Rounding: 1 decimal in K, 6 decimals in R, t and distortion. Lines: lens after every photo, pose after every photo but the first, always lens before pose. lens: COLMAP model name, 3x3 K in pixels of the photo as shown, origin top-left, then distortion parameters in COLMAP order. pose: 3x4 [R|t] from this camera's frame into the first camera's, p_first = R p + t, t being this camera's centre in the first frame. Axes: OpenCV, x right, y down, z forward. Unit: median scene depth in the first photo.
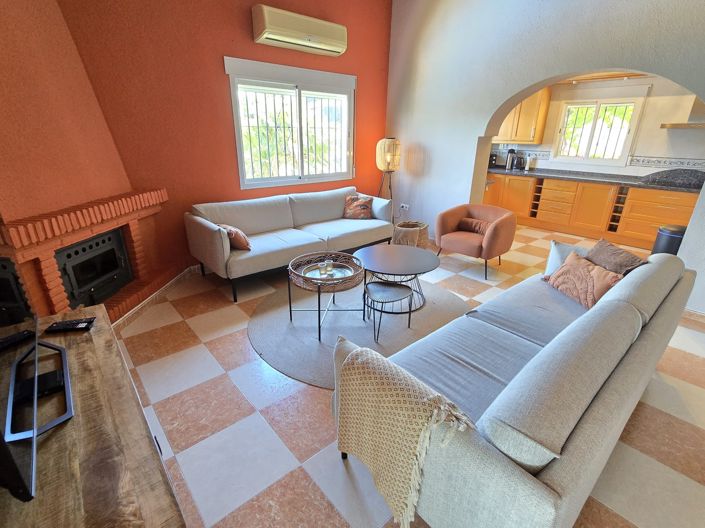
lens RADIAL K [[349.2, 0, 352.5], [0, 349.2, 264.0], [0, 0, 1]] dist [-0.009383, -0.000883]
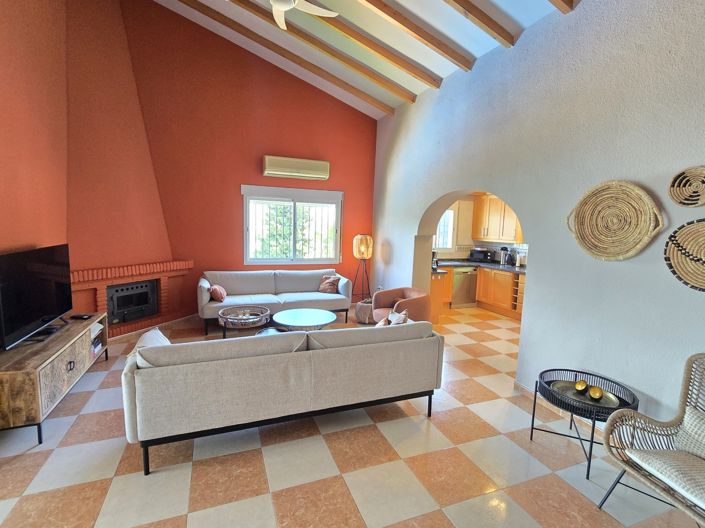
lens RADIAL K [[344.0, 0, 350.4], [0, 344.0, 263.1], [0, 0, 1]] dist [0.000722, -0.000791]
pose [[0.943677, 0.054984, -0.326268, 0.502796], [-0.135440, 0.963887, -0.229300, 0.046180], [0.301877, 0.260575, 0.917045, -0.177508]]
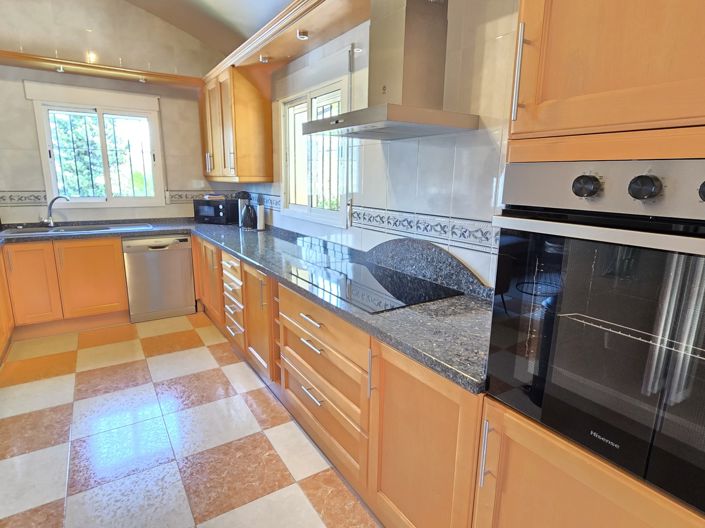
lens RADIAL K [[394.1, 0, 352.5], [0, 394.1, 264.0], [0, 0, 1]] dist [0.002721, 0.000794]
pose [[0.991945, 0.032787, -0.122351, 0.999371], [-0.050387, 0.988345, -0.143651, -0.191457], [0.116215, 0.148659, 0.982036, 0.598043]]
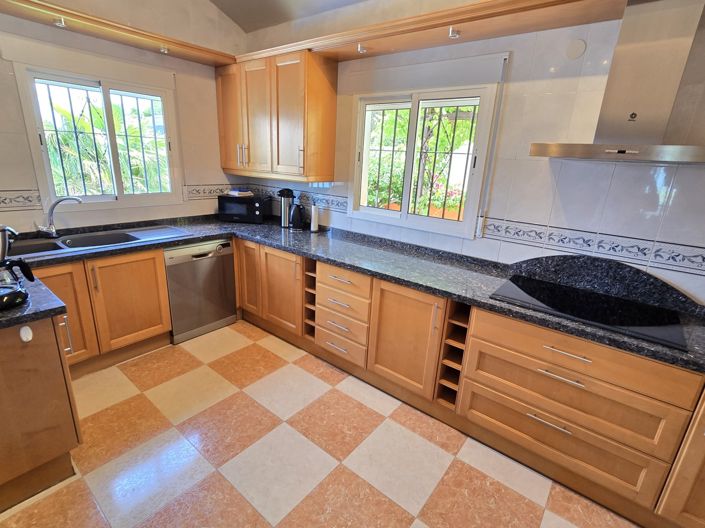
lens RADIAL K [[344.0, 0, 350.4], [0, 344.0, 263.1], [0, 0, 1]] dist [0.000722, -0.000791]
pose [[0.980163, -0.018253, 0.197350, 0.631629], [0.029915, 0.997967, -0.056274, -0.267759], [-0.195922, 0.061062, 0.978717, 0.695034]]
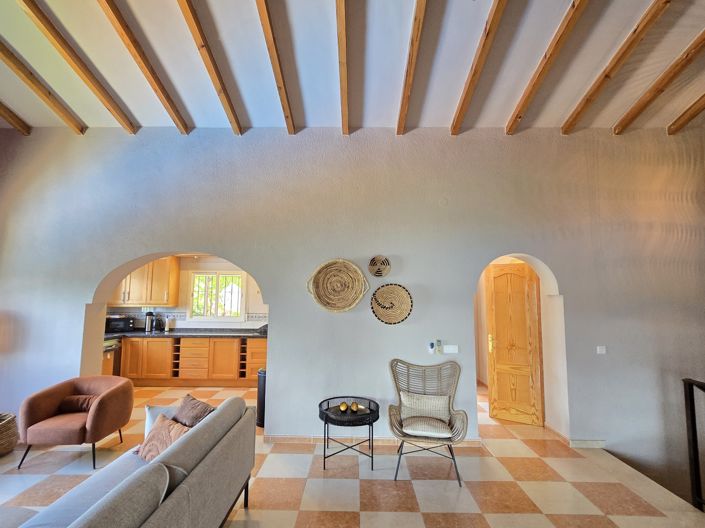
lens RADIAL K [[344.0, 0, 350.4], [0, 344.0, 263.1], [0, 0, 1]] dist [0.000722, -0.000791]
pose [[0.661017, 0.063906, 0.747645, 0.119771], [0.264583, 0.912523, -0.311926, 0.012217], [-0.702177, 0.404003, 0.586284, -0.082667]]
